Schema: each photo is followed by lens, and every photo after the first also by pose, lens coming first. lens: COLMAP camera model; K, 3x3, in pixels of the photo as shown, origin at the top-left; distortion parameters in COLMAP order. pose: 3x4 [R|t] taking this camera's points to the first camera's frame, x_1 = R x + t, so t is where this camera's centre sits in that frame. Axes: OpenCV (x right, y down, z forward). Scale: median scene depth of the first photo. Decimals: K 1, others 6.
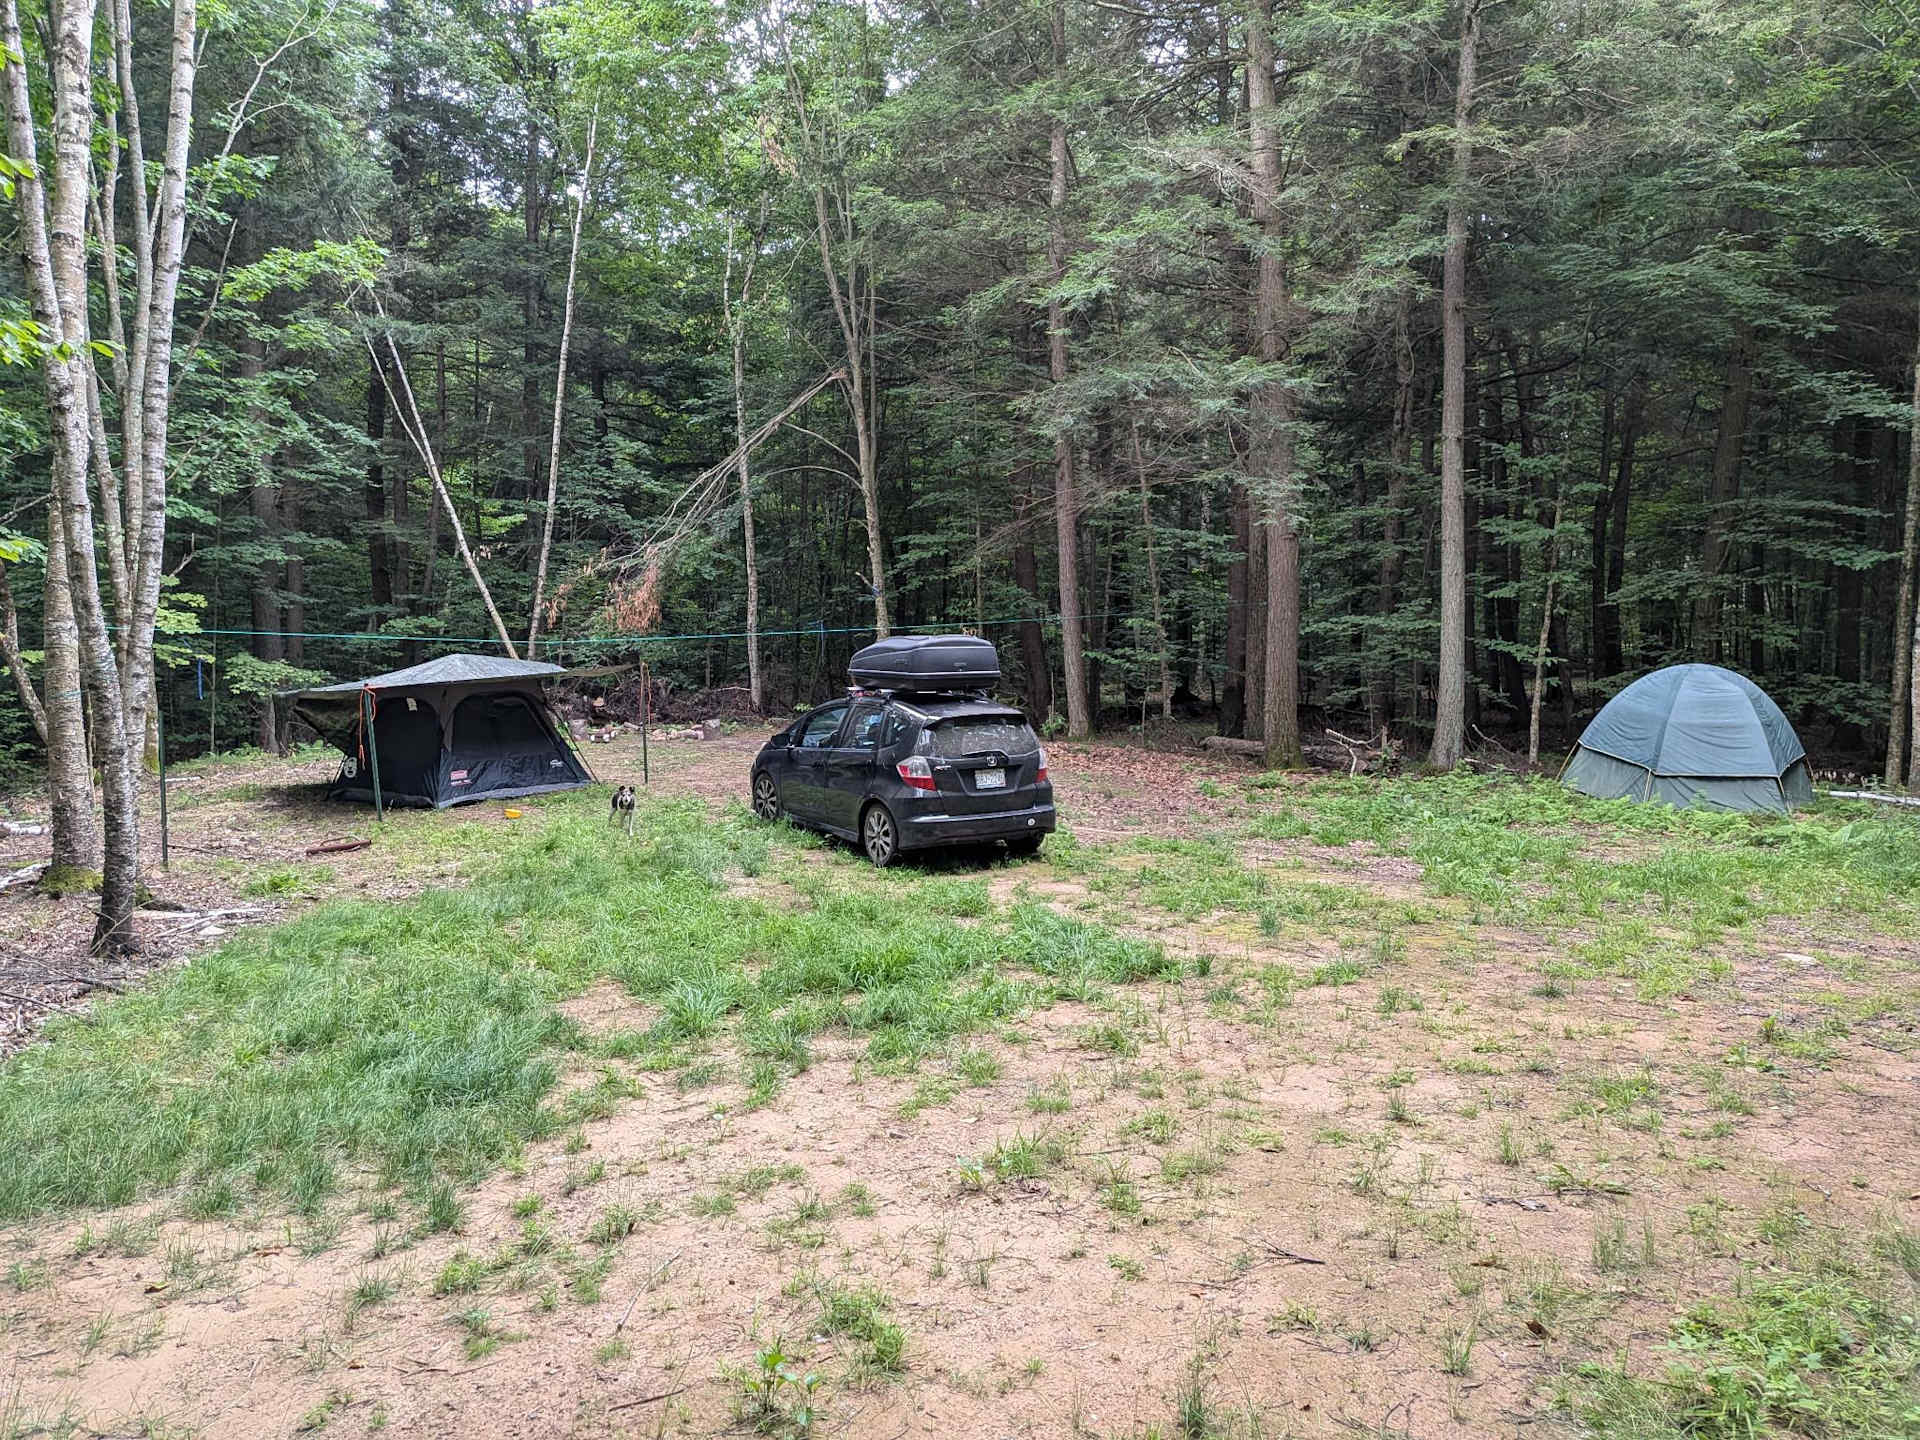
lens RADIAL K [[1284.3, 0, 960.0], [0, 1284.3, 720.0], [0, 0, 1]] dist [0.002388, -0.031147]
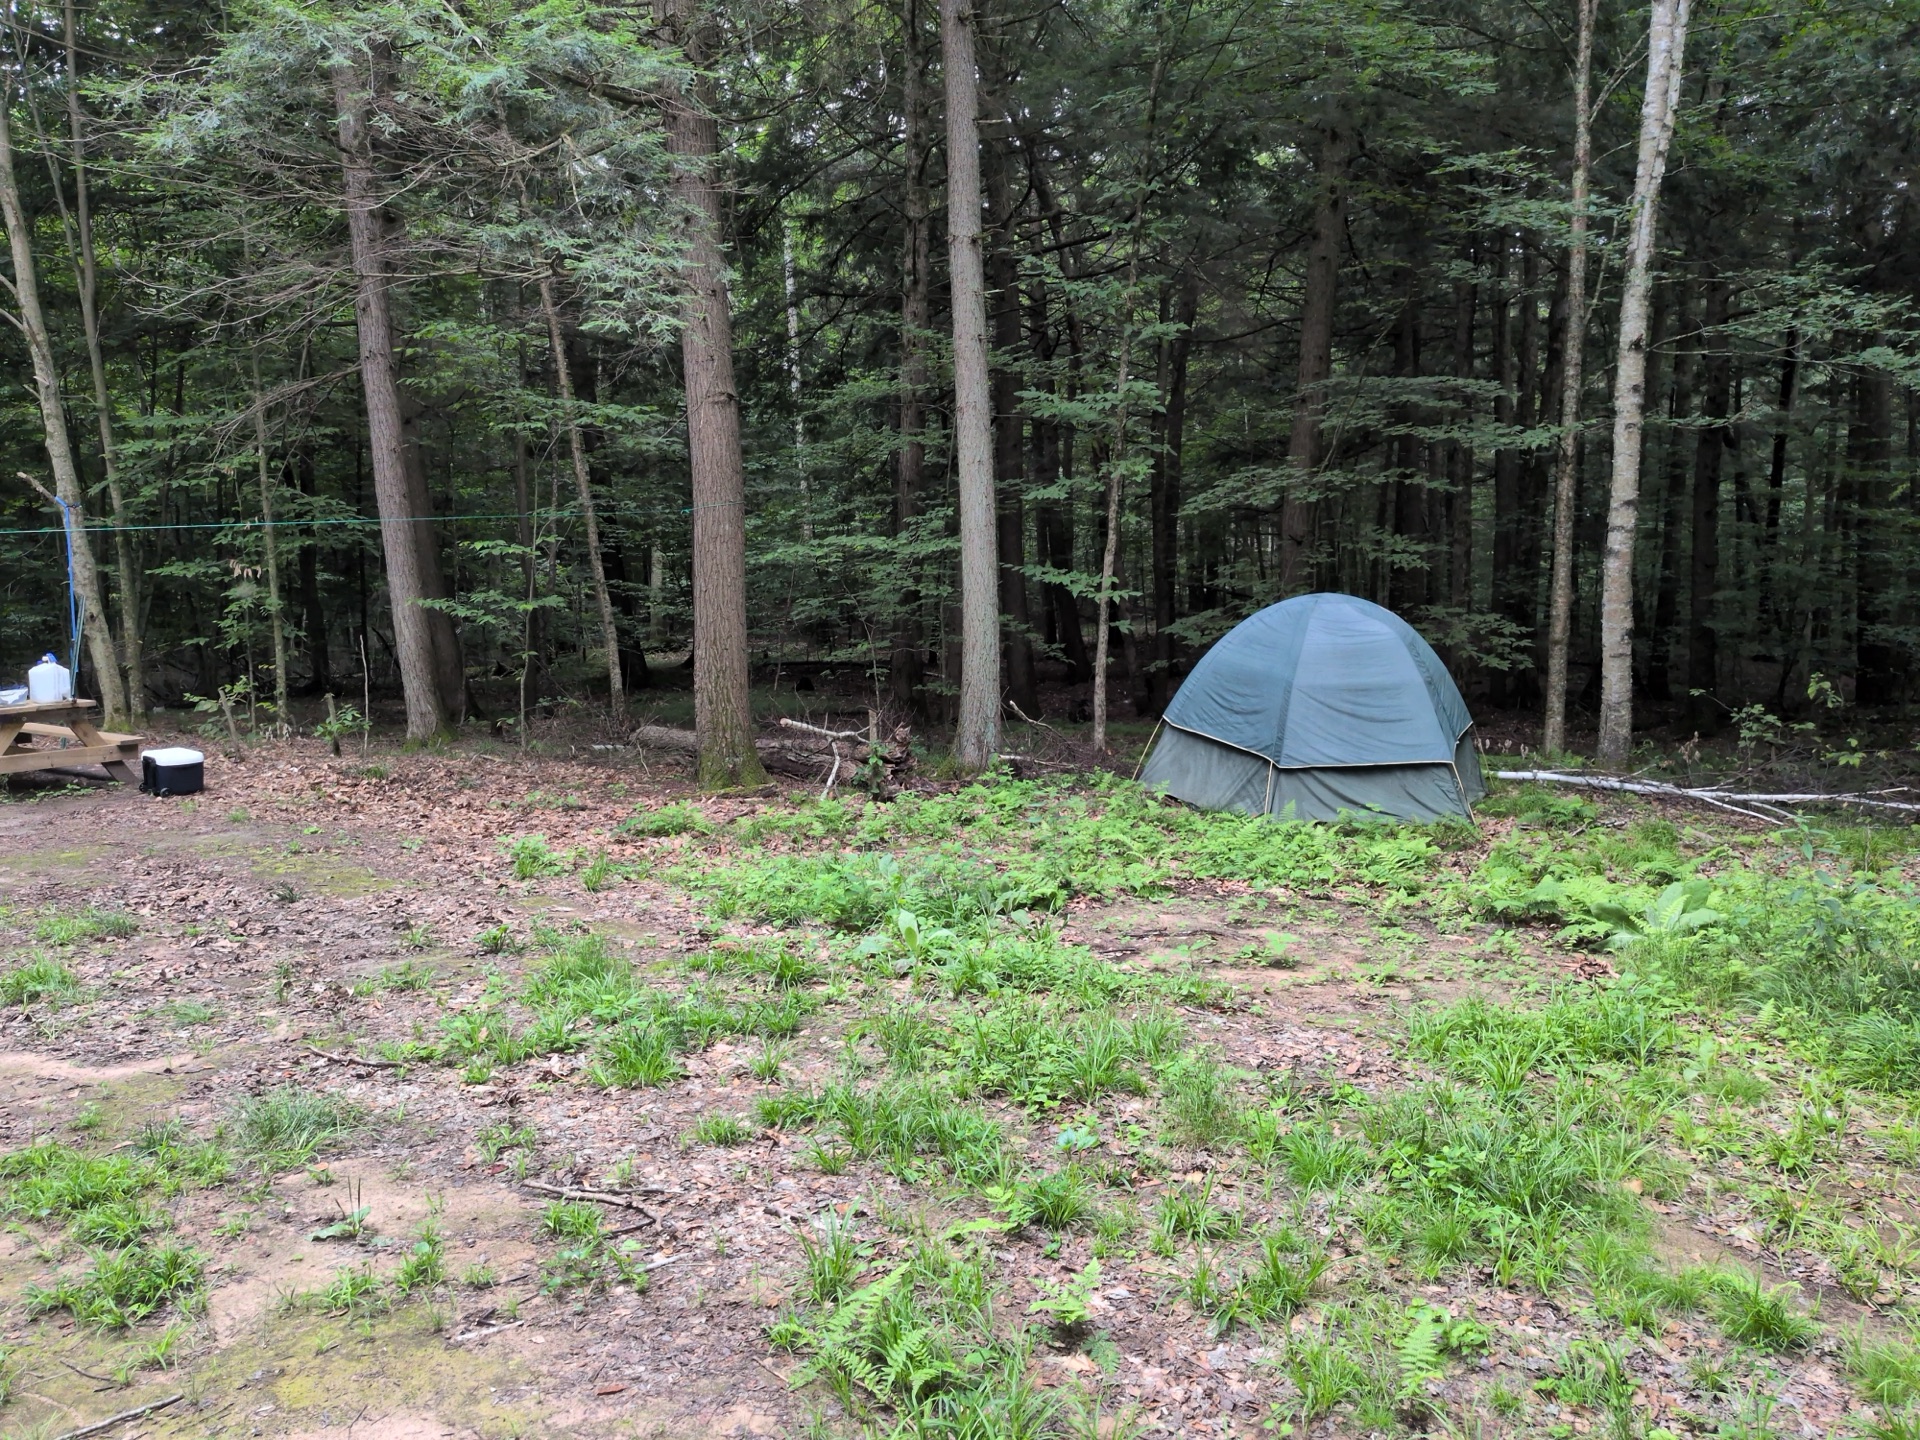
lens RADIAL K [[1249.9, 0, 960.0], [0, 1249.9, 720.0], [0, 0, 1]] dist [0.030904, -0.000345]
pose [[0.949245, -0.053043, 0.310032, 0.173501], [0.040801, 0.998115, 0.045841, -0.014377], [-0.311880, -0.030864, 0.949620, 0.399069]]
